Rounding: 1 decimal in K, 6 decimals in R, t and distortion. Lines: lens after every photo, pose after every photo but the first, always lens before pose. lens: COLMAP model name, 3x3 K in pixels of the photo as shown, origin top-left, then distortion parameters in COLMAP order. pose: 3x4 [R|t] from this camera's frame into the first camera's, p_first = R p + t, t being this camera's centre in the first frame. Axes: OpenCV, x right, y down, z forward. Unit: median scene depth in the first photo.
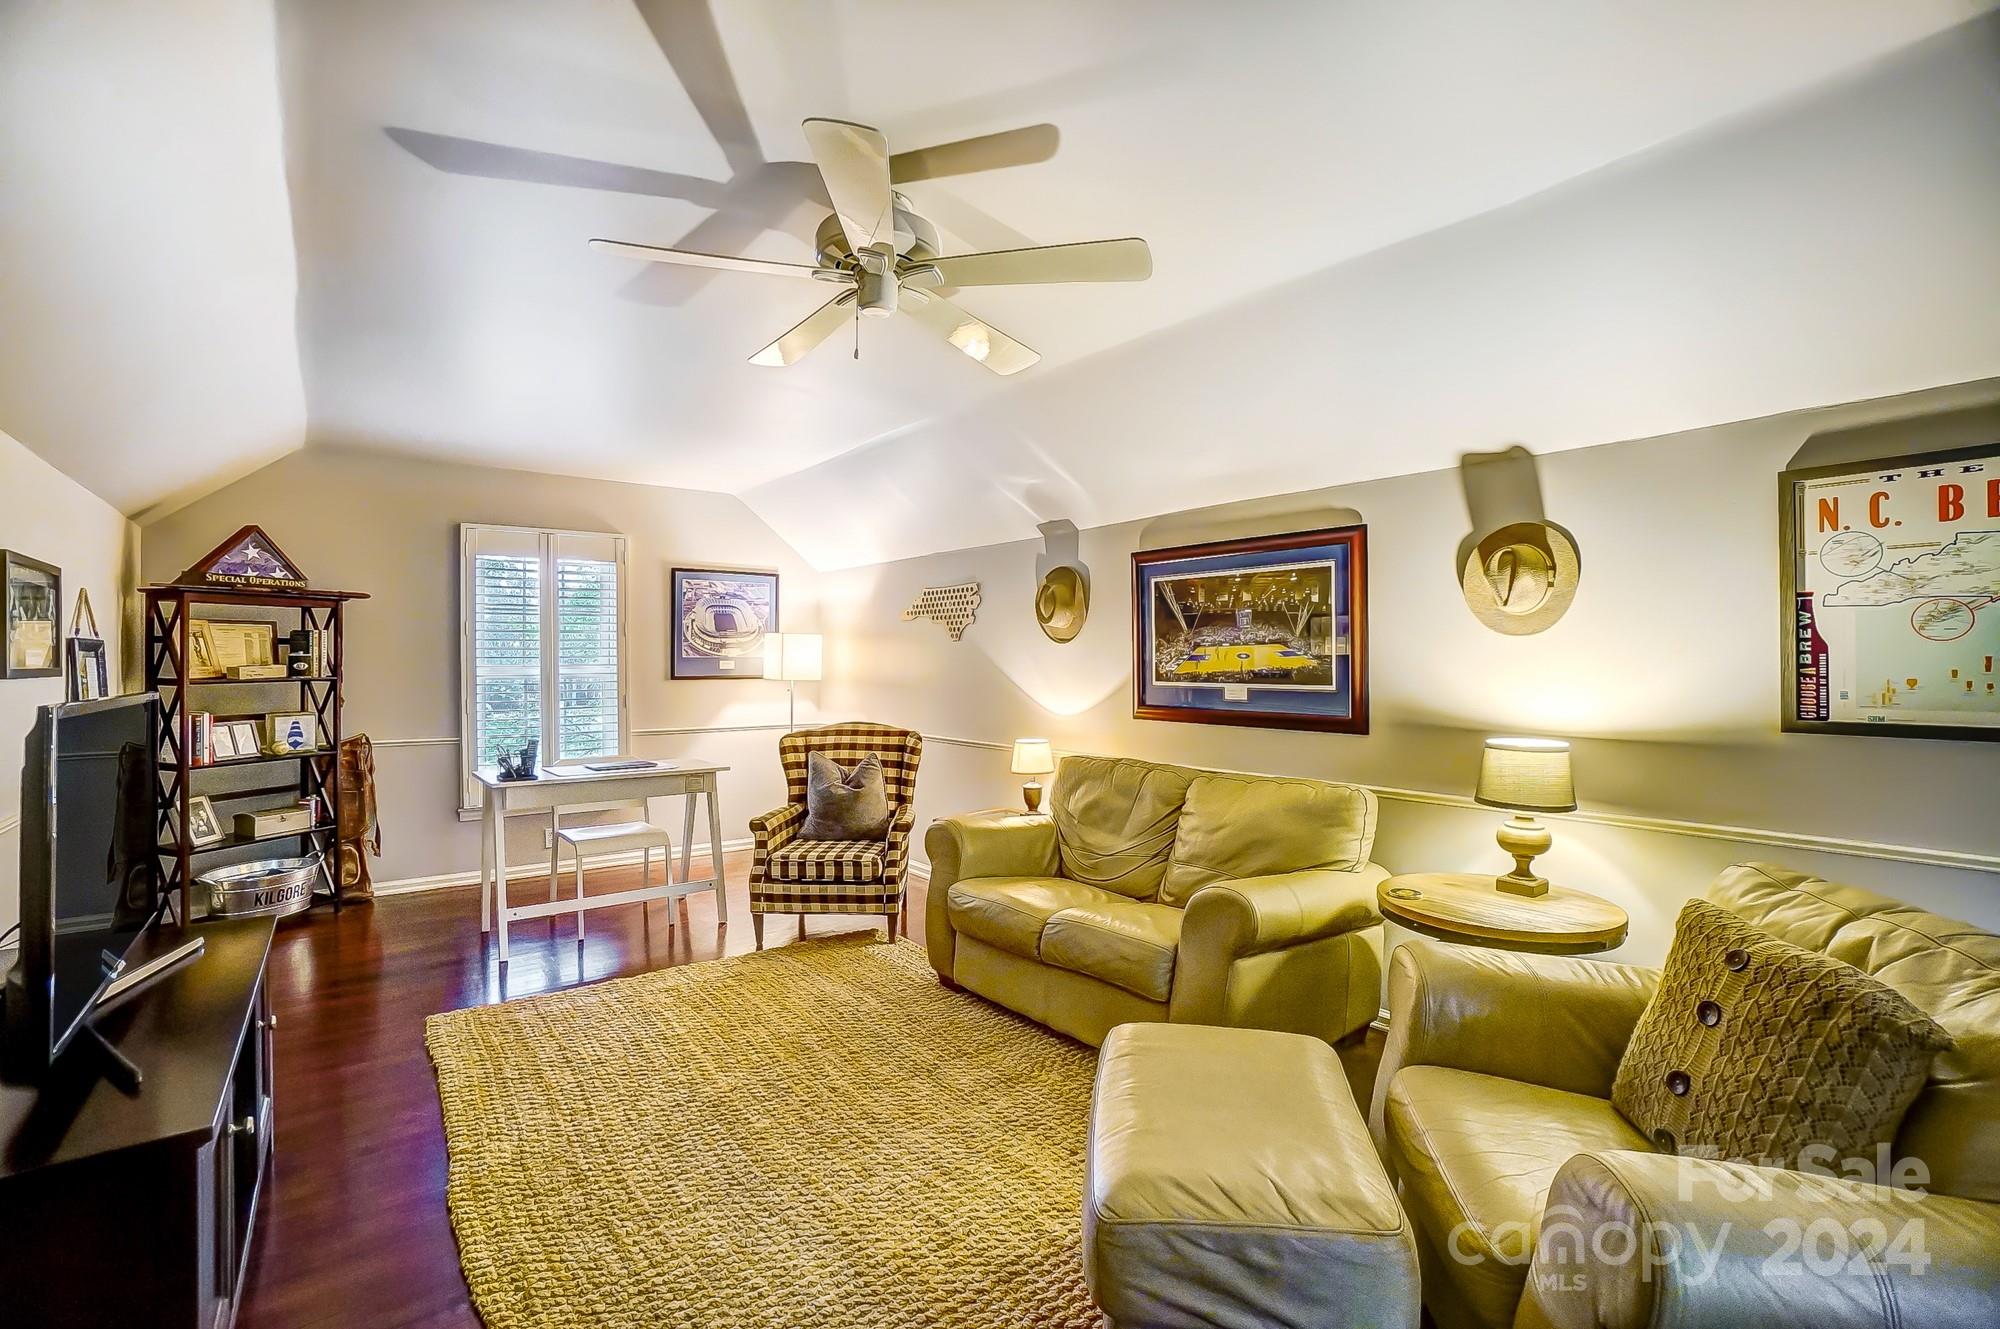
lens RADIAL K [[878.3, 0, 979.7], [0, 878.3, 660.4], [0, 0, 1]] dist [-0.066210, 0.024079]
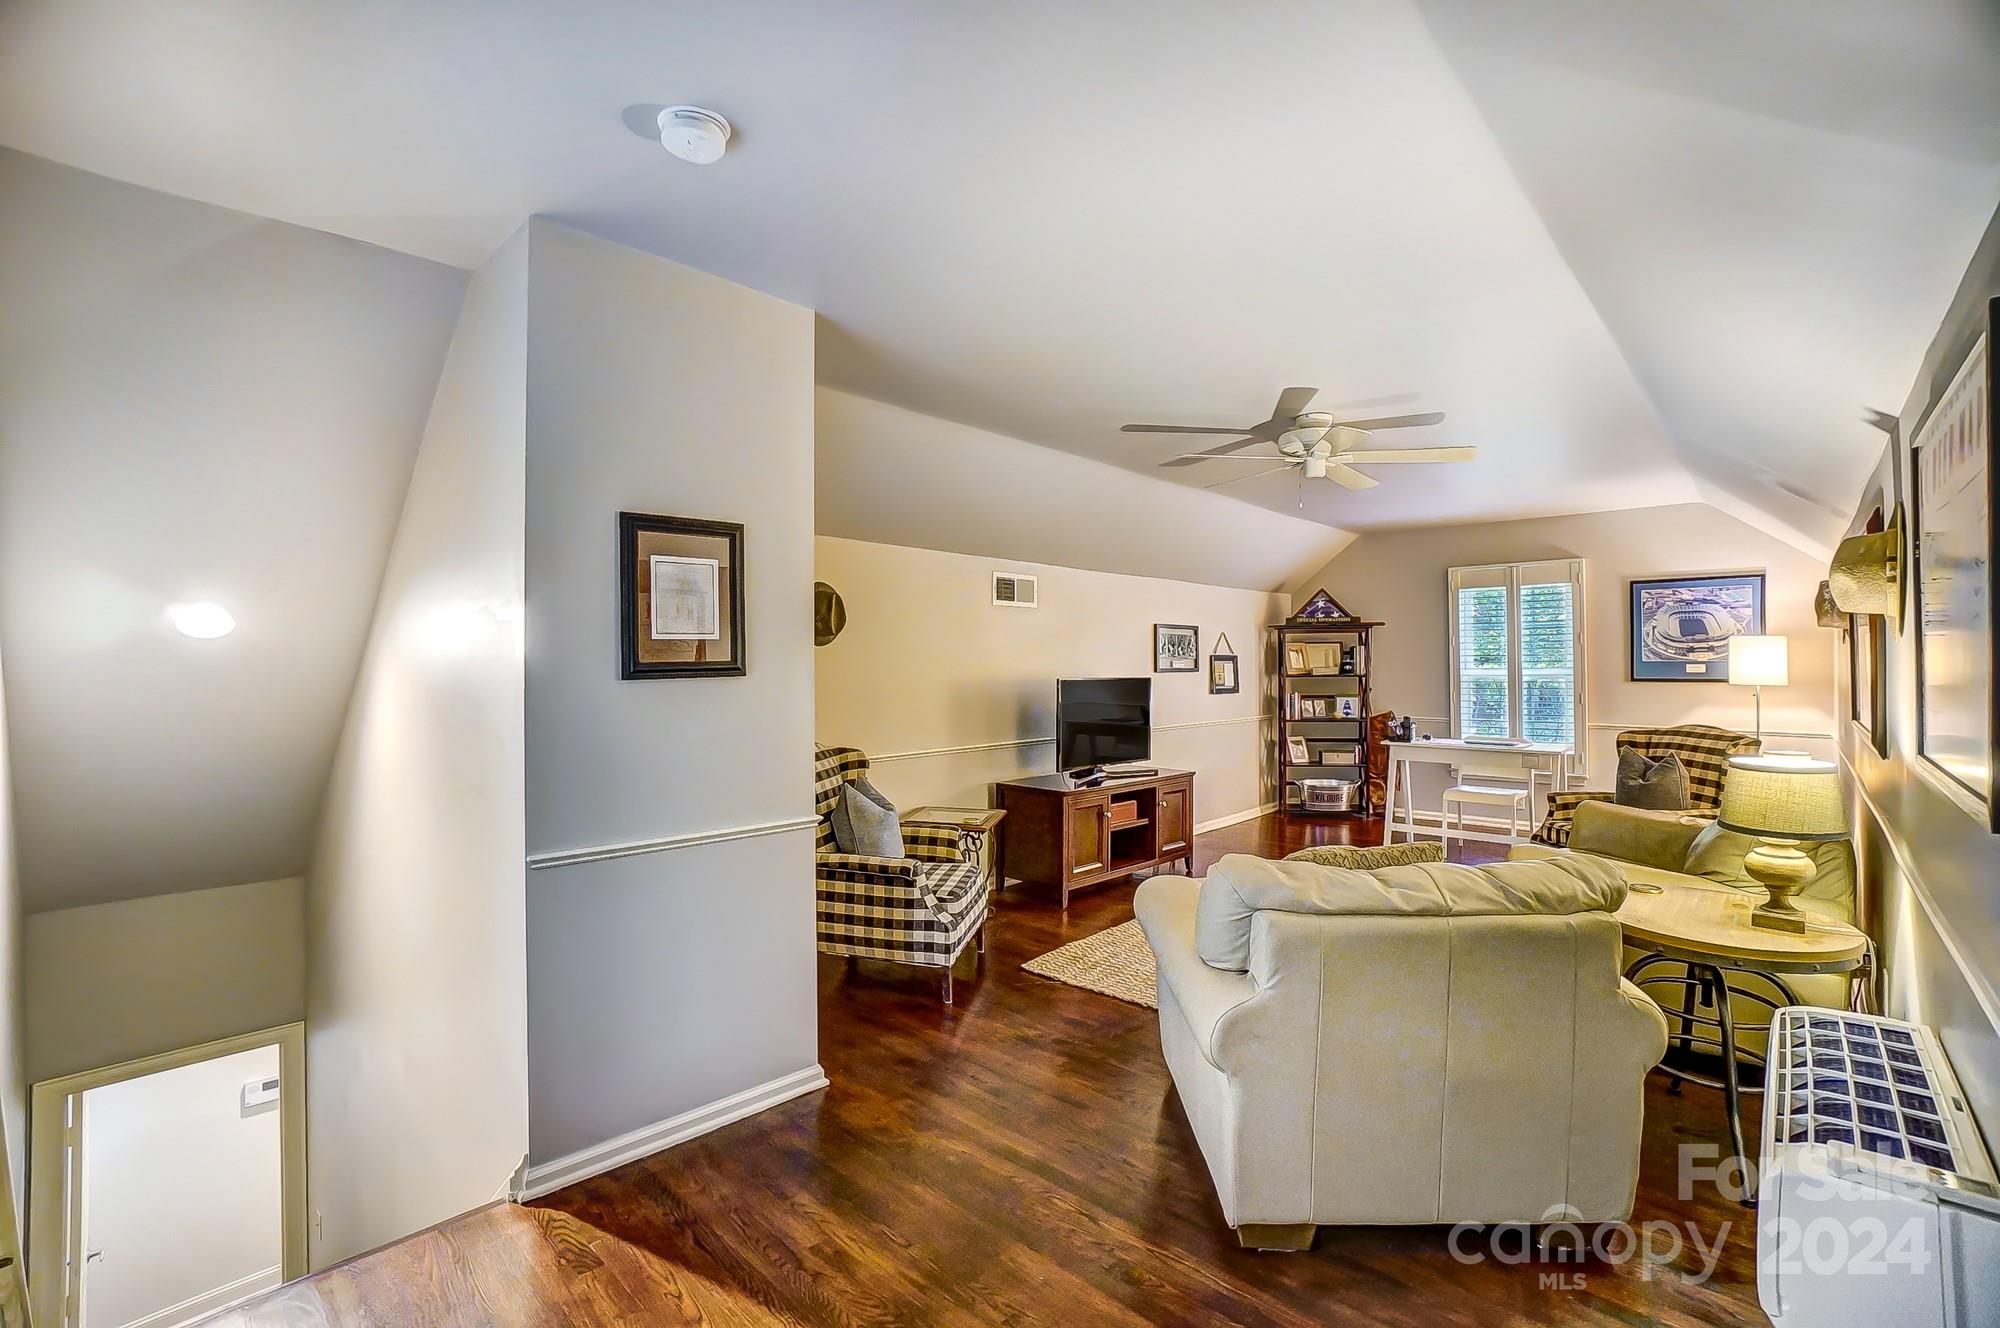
lens RADIAL K [[878.3, 0, 979.7], [0, 878.3, 659.9], [0, 0, 1]] dist [-0.066210, 0.024079]
pose [[0.133328, -0.001819, -0.991070, 0.814050], [0.004930, 0.999987, -0.001172, -0.010901], [0.991060, -0.004730, 0.133335, 0.033260]]
